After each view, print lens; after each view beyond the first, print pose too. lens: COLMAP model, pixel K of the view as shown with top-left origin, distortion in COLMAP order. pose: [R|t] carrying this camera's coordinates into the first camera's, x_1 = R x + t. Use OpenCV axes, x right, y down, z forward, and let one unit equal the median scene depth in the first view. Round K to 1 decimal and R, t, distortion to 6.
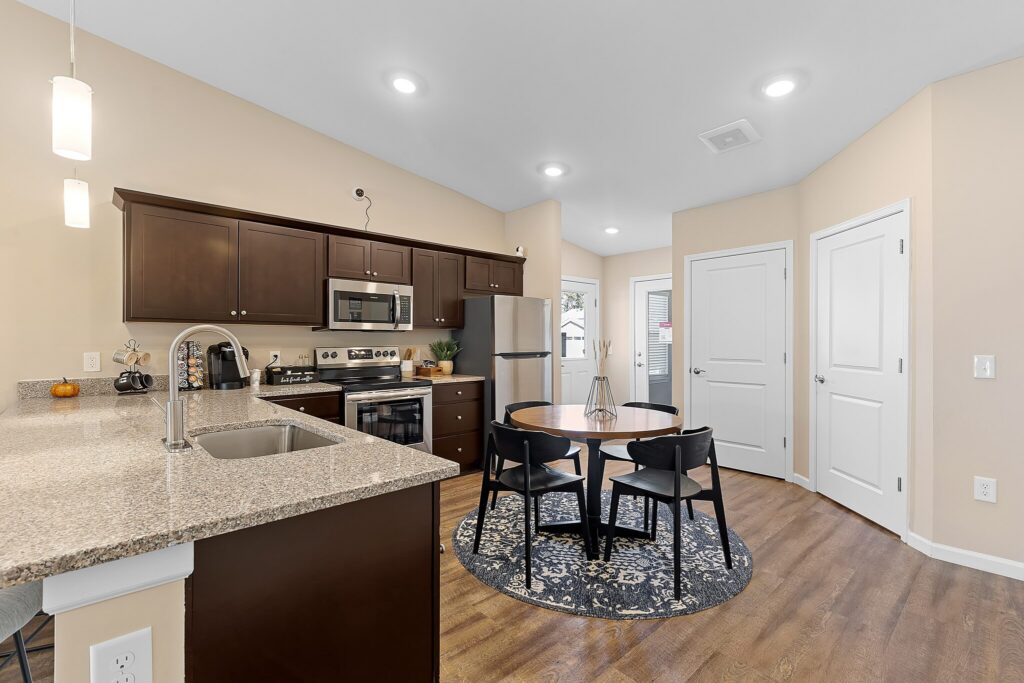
lens RADIAL K [[461.0, 0, 506.5], [0, 461.0, 339.7], [0, 0, 1]] dist [0.004405, -0.000445]
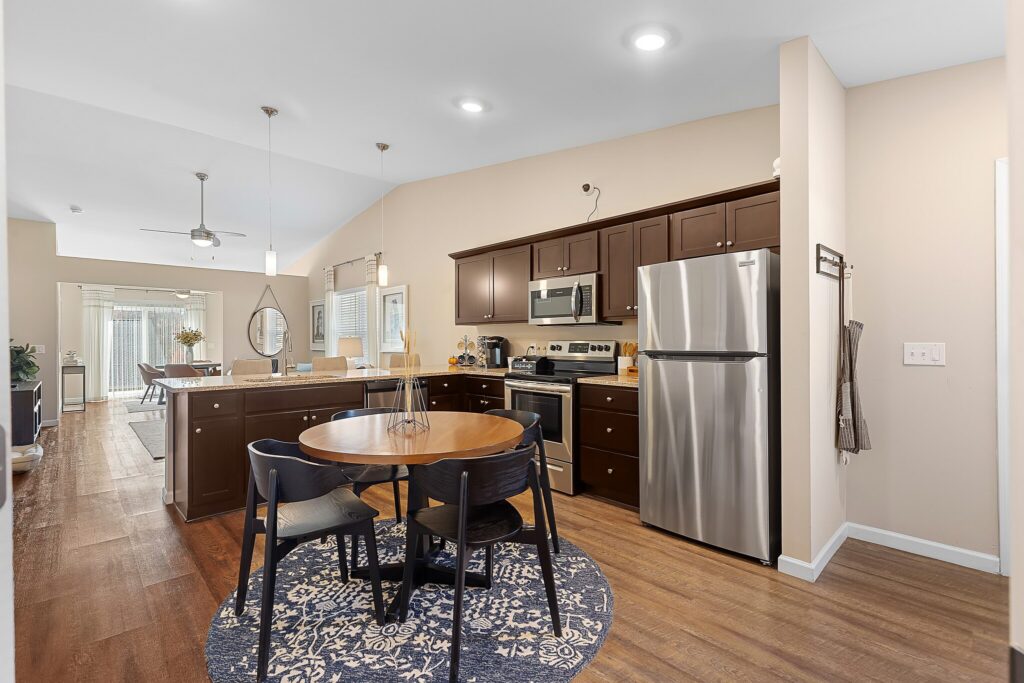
lens RADIAL K [[461.0, 0, 506.5], [0, 461.0, 339.7], [0, 0, 1]] dist [0.004405, -0.000445]
pose [[0.017893, 0.001691, -0.999838, 0.725444], [0.007186, 0.999973, 0.001820, 0.010790], [0.999814, -0.007218, 0.017880, 0.851295]]
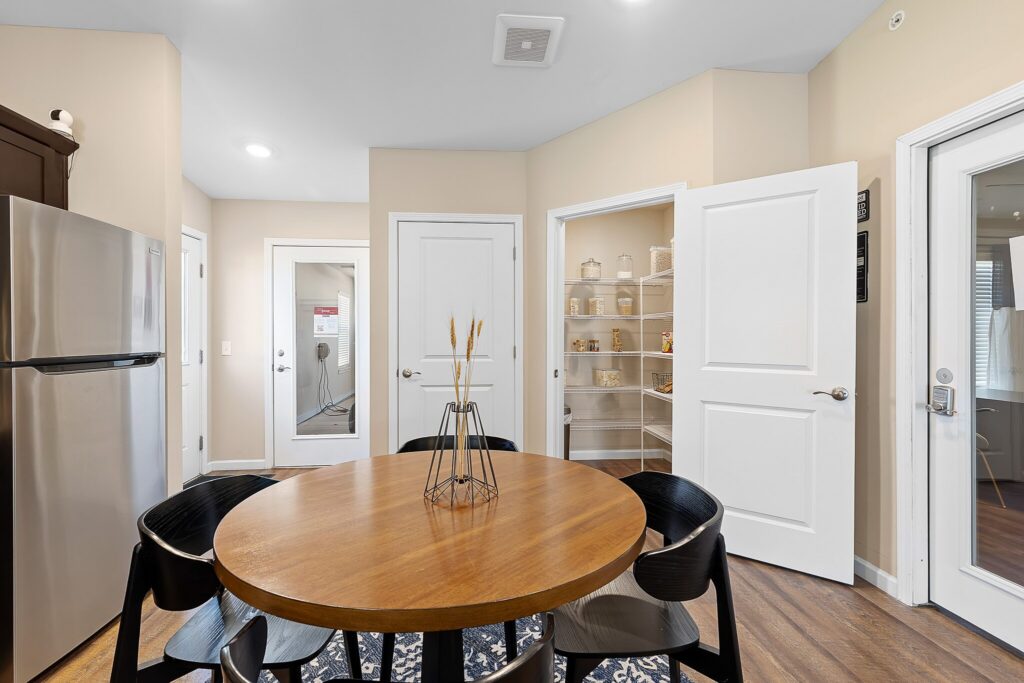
lens RADIAL K [[461.0, 0, 506.5], [0, 461.0, 339.7], [0, 0, 1]] dist [0.004405, -0.000445]
pose [[0.597754, -0.003936, 0.801670, -0.090405], [-0.001315, 0.999982, 0.005890, 0.011796], [-0.801678, -0.004575, 0.597738, 0.519877]]
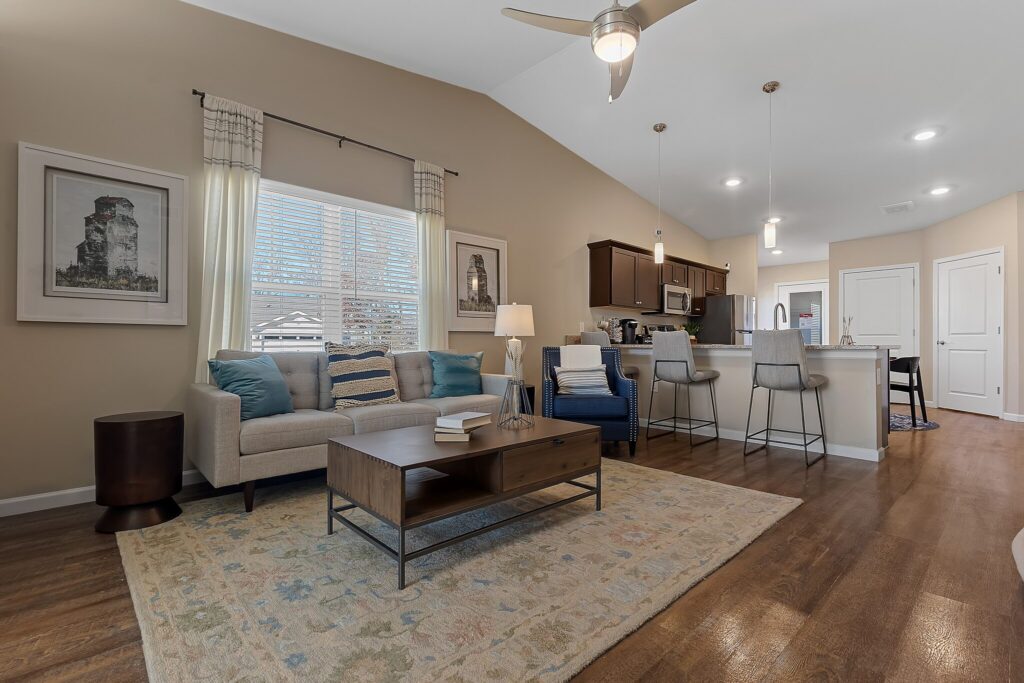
lens RADIAL K [[471.0, 0, 503.9], [0, 471.0, 341.9], [0, 0, 1]] dist [0.004359, 0.000124]
pose [[0.999939, 0.003437, 0.010471, -0.943062], [-0.003407, 0.999990, -0.002854, 0.087276], [-0.010480, 0.002818, 0.999941, -0.734415]]
